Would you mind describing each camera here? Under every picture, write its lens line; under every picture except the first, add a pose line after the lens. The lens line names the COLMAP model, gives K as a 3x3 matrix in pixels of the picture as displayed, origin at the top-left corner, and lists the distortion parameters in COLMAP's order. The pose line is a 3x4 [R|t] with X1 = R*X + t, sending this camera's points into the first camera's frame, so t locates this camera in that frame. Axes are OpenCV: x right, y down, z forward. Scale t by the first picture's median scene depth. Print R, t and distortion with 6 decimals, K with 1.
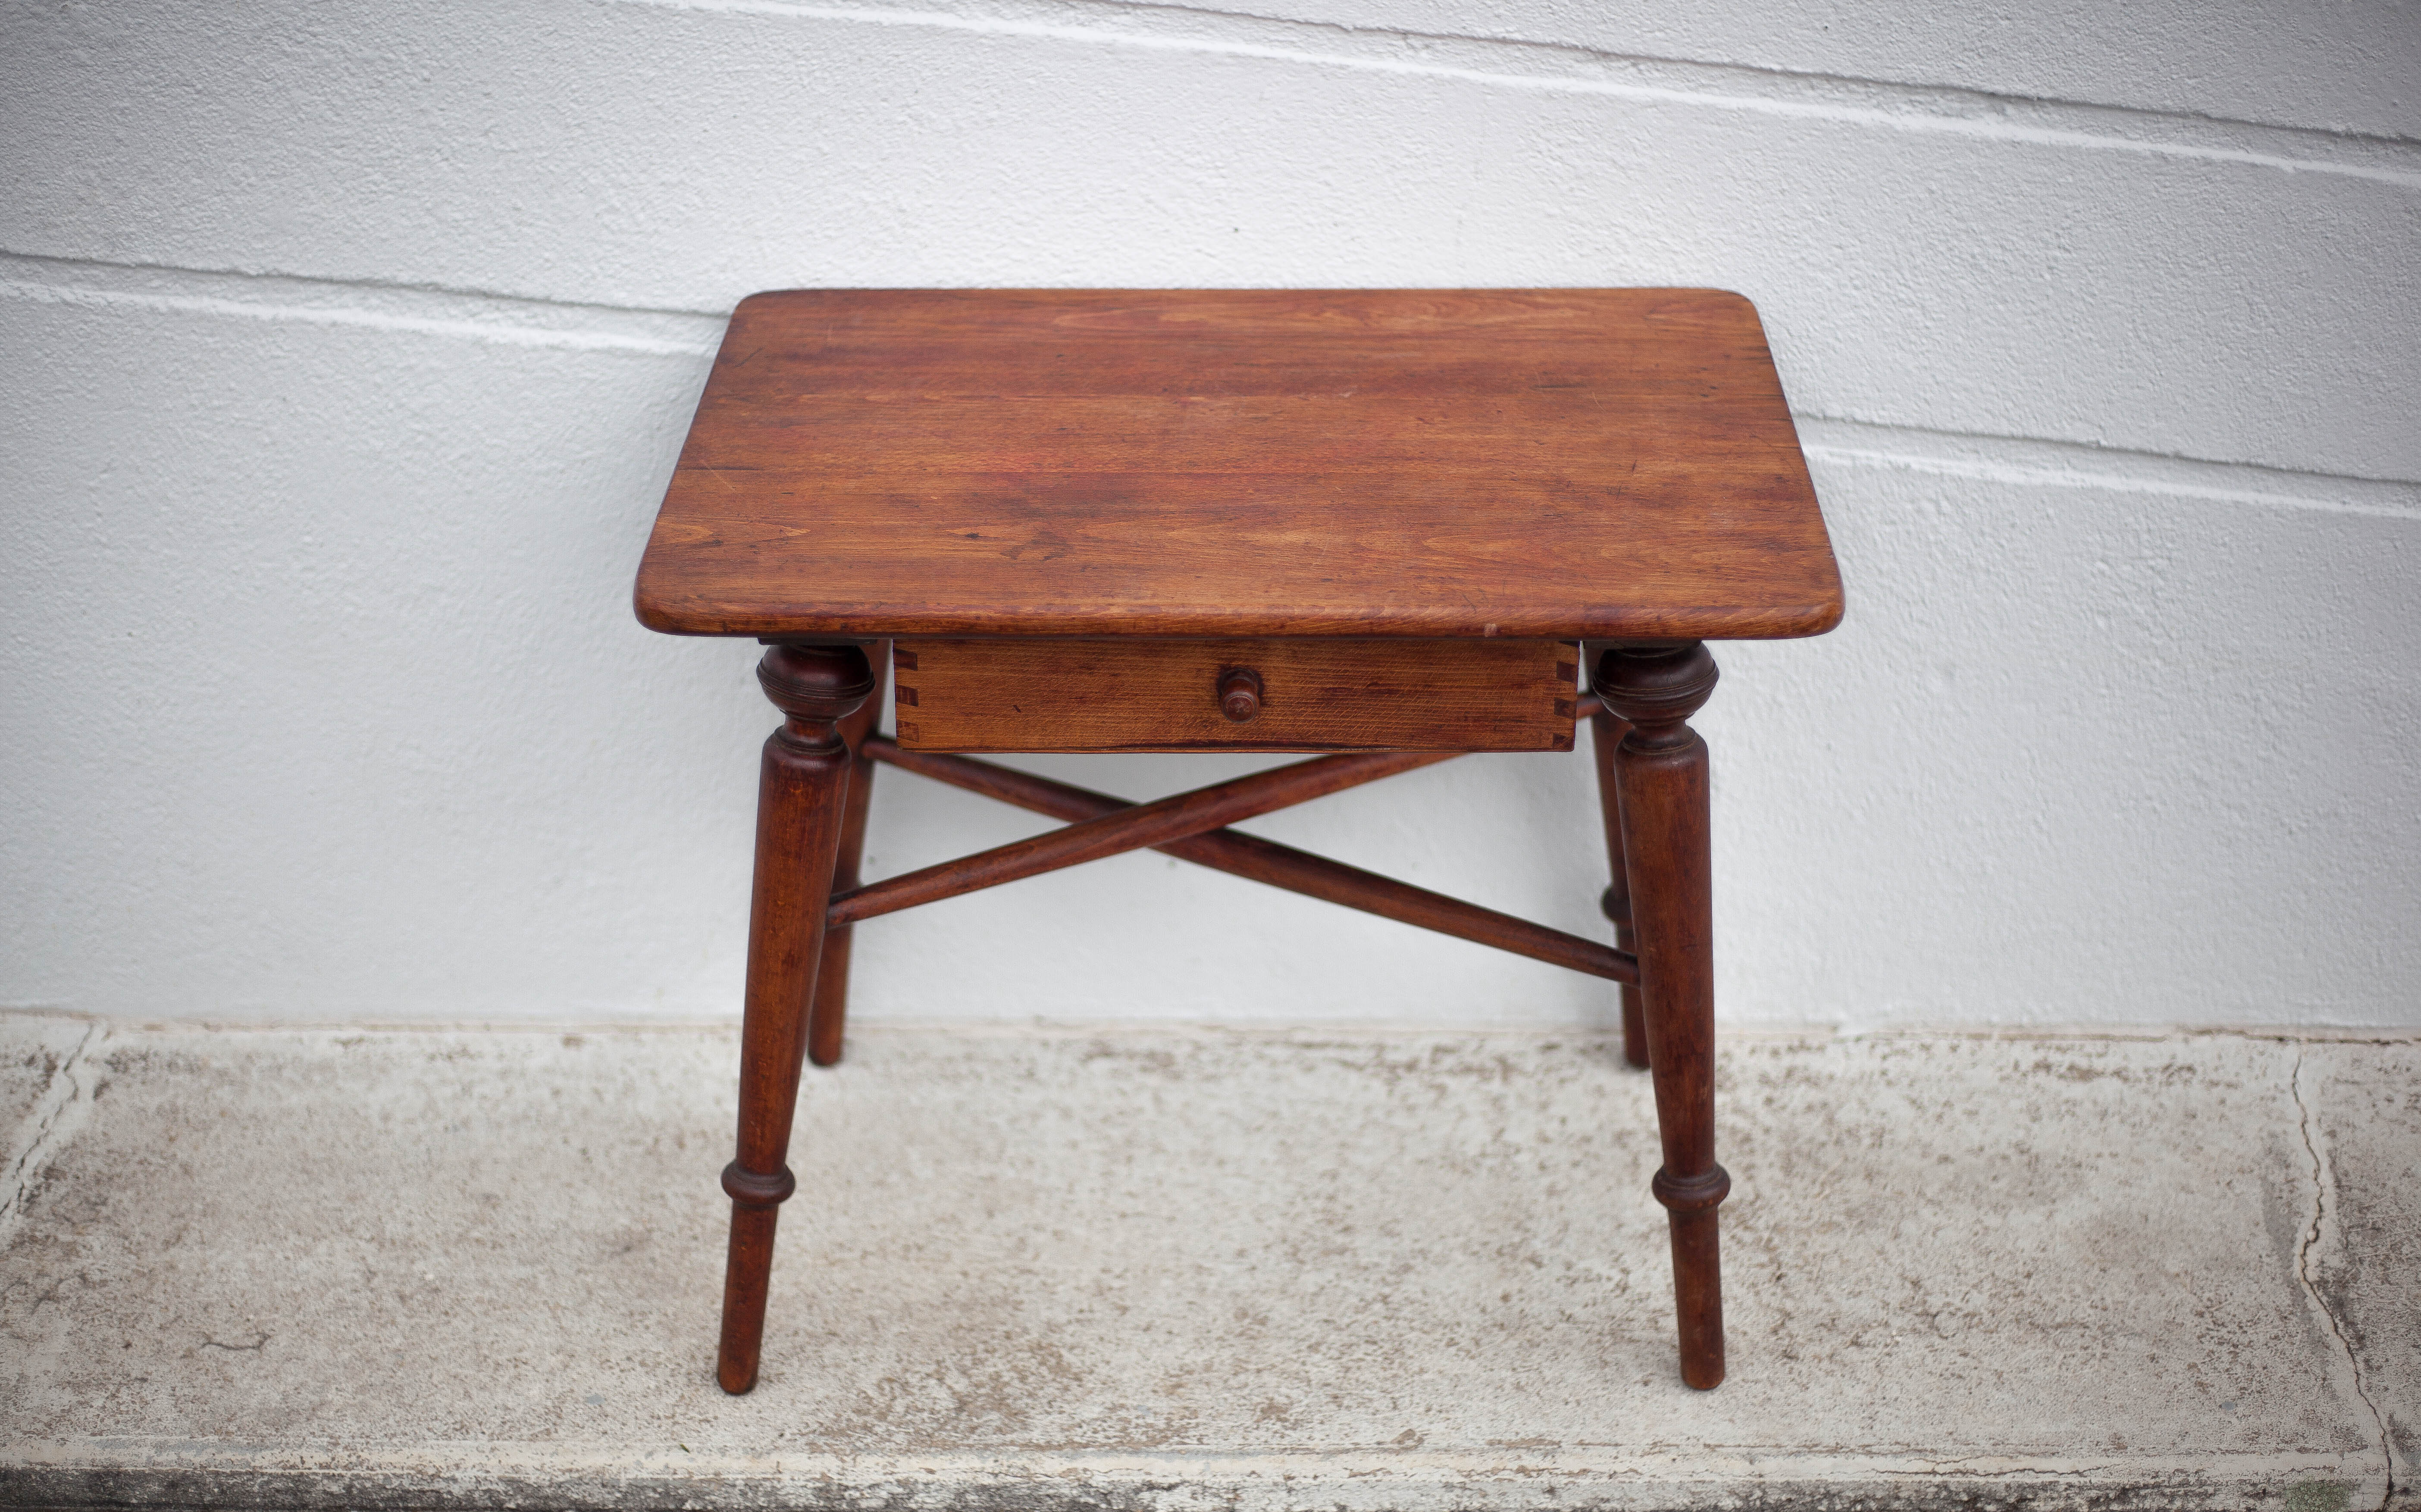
lens RADIAL K [[3531.6, 0, 1267.1], [0, 3531.6, 755.2], [0, 0, 1]] dist [-0.115943, -0.022761]
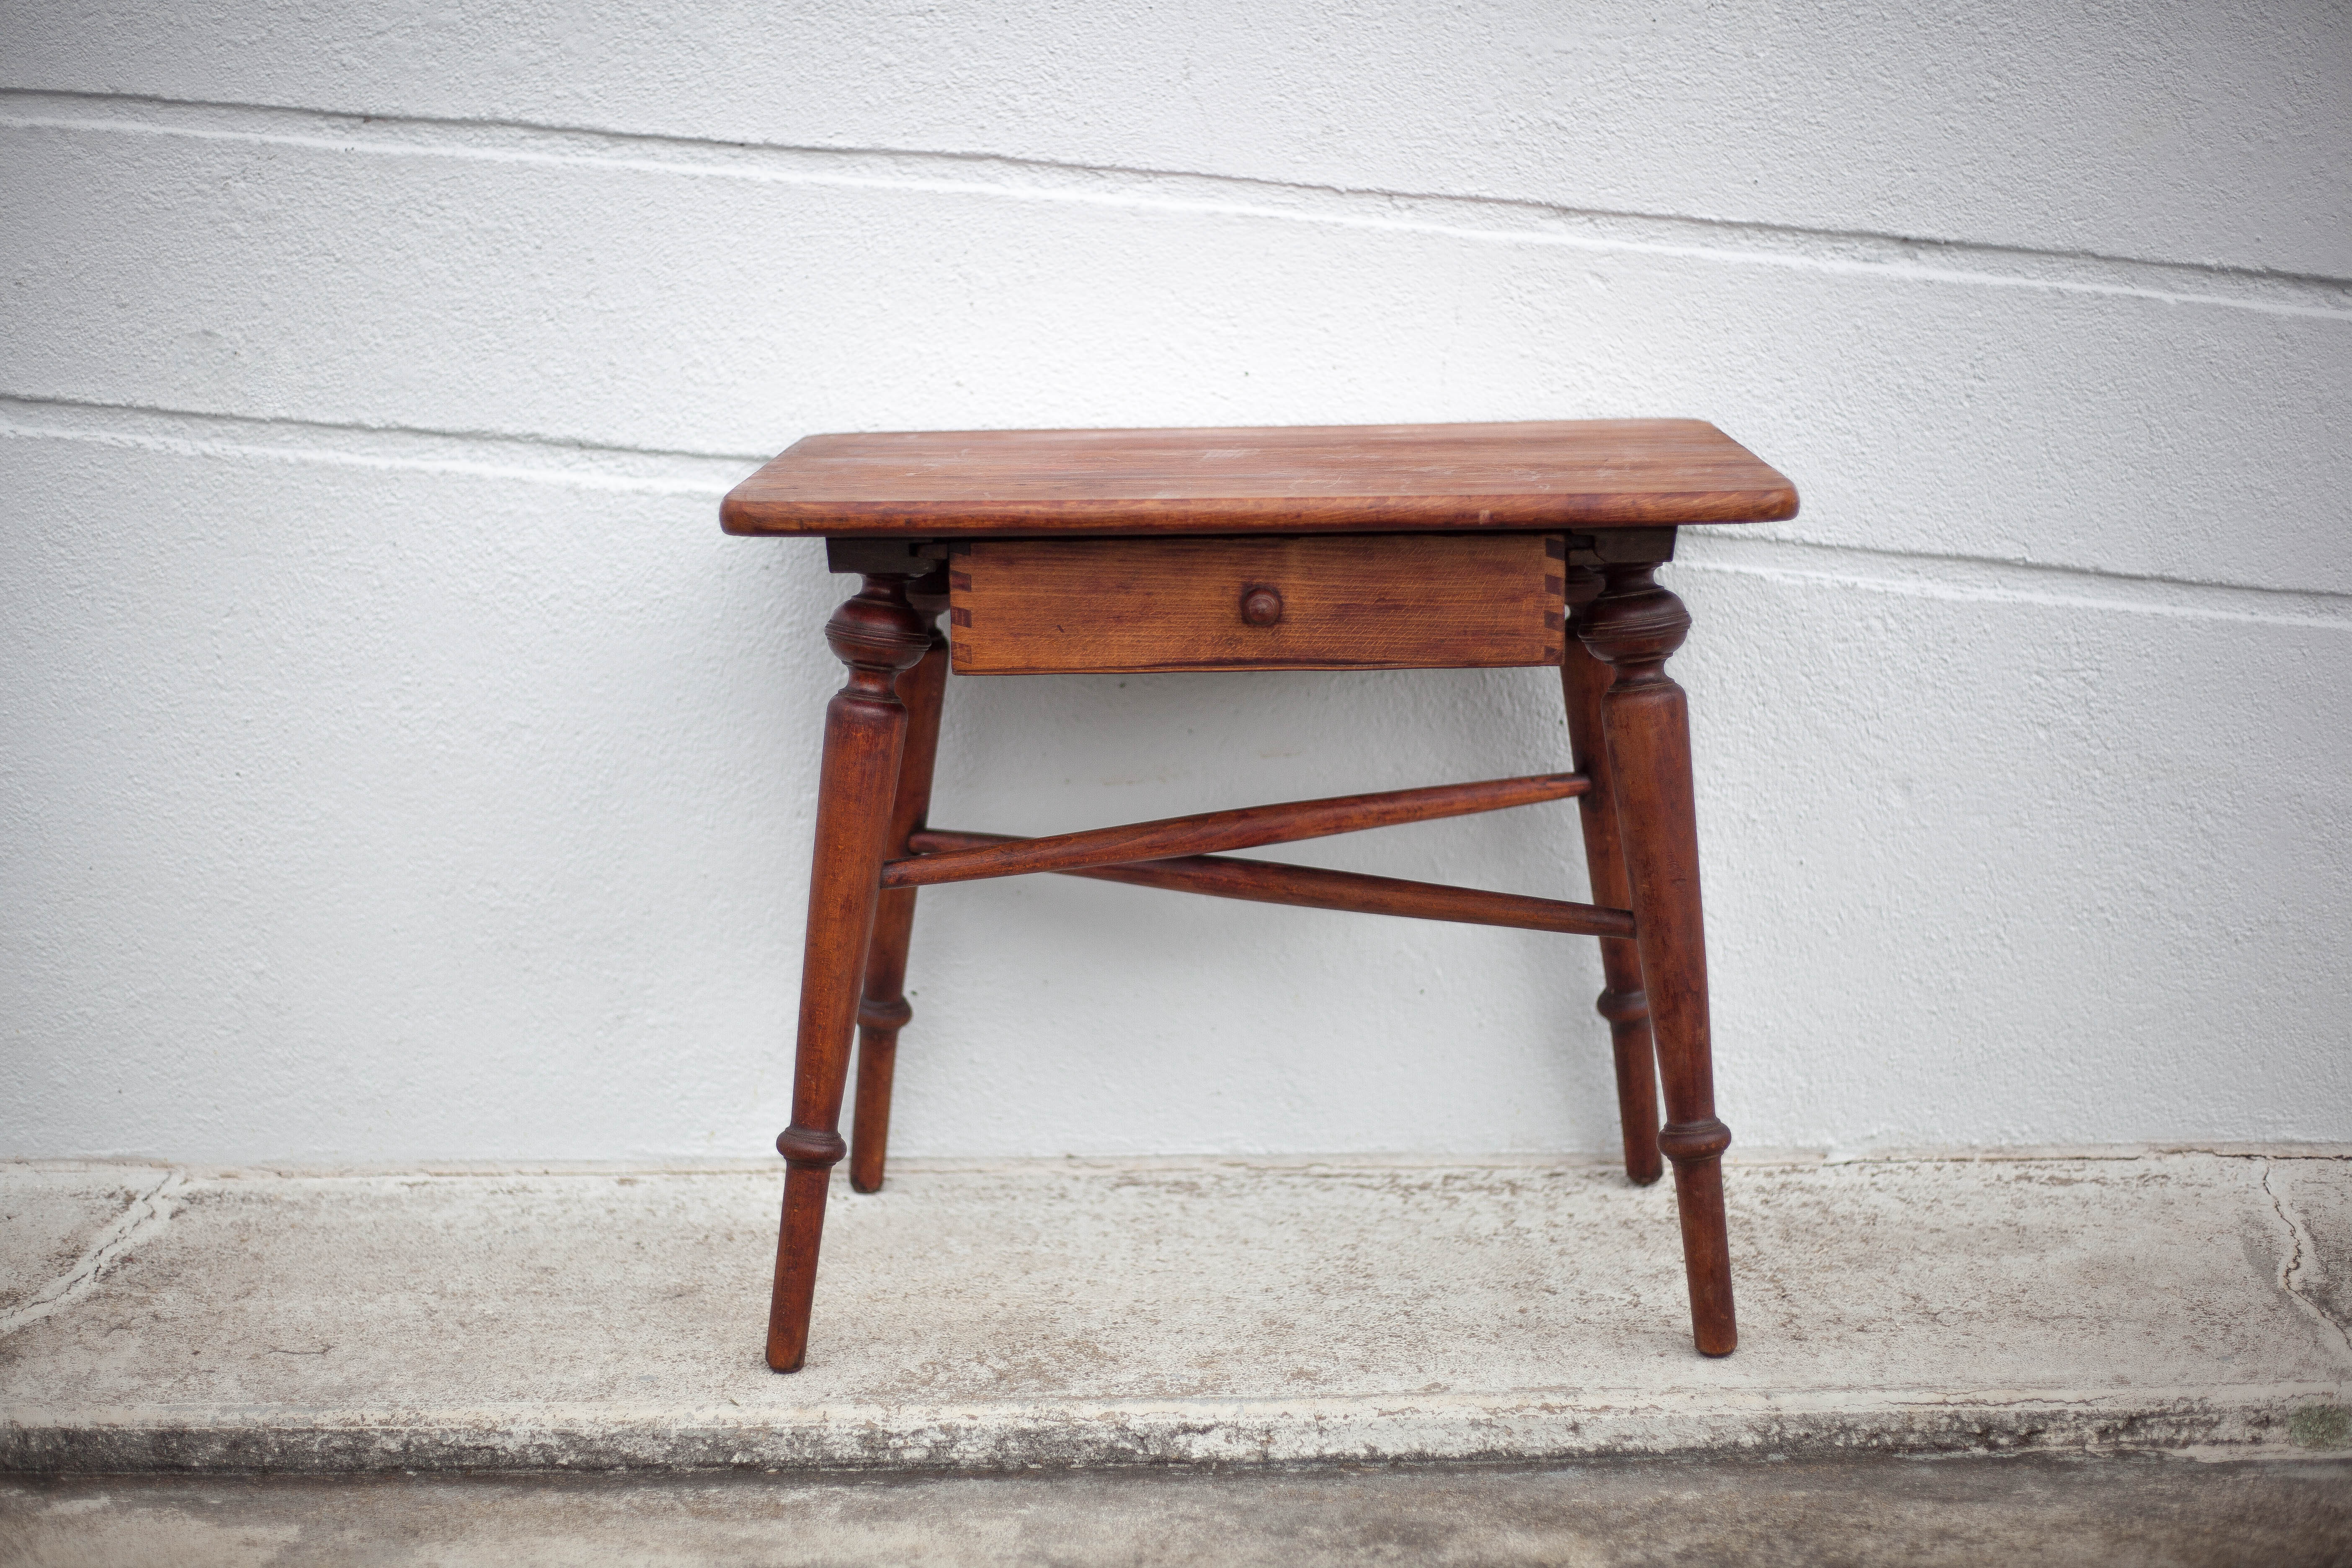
lens RADIAL K [[3410.6, 0, 1232.1], [0, 3410.6, 742.7], [0, 0, 1]] dist [-0.107183, -0.053510]
pose [[0.999850, -0.017102, -0.002683, -0.012850], [0.015497, 0.953343, -0.301492, 0.299314], [0.007714, 0.301405, 0.953465, -0.009046]]
